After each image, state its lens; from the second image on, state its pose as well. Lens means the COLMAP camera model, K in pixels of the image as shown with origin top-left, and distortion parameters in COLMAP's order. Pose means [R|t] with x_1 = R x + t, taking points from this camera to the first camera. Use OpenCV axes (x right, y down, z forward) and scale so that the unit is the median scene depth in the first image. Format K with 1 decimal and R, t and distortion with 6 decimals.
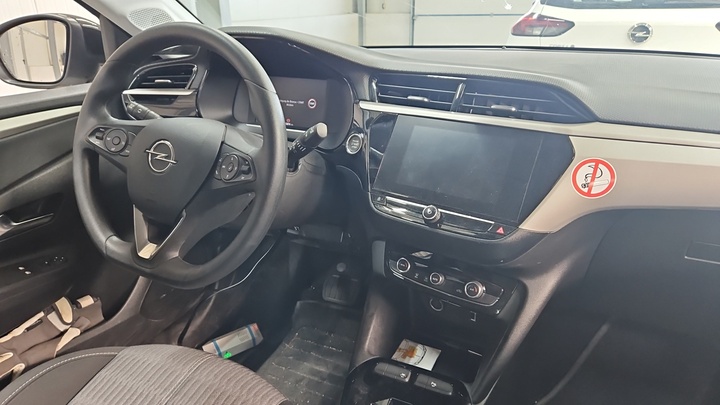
lens RADIAL K [[485.1, 0, 361.3], [0, 485.1, 200.7], [0, 0, 1]] dist [0.018711, -0.009584]
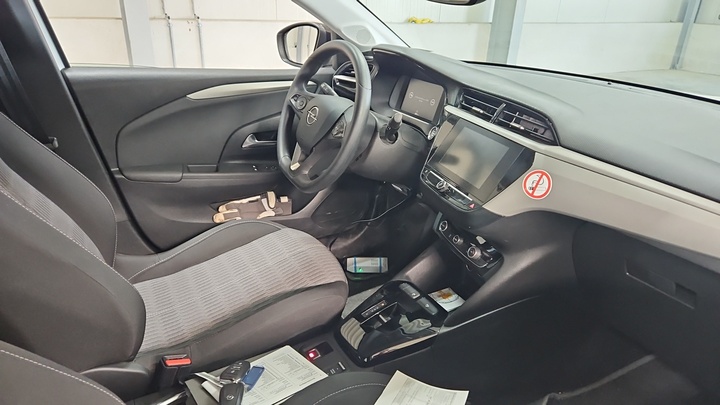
lens RADIAL K [[485.1, 0, 358.9], [0, 485.1, 203.1], [0, 0, 1]] dist [0.018711, -0.009584]
pose [[0.816690, 0.269296, -0.510390, 0.568037], [-0.262030, 0.961058, 0.087800, 0.011701], [0.514158, 0.062032, 0.855449, -0.314291]]
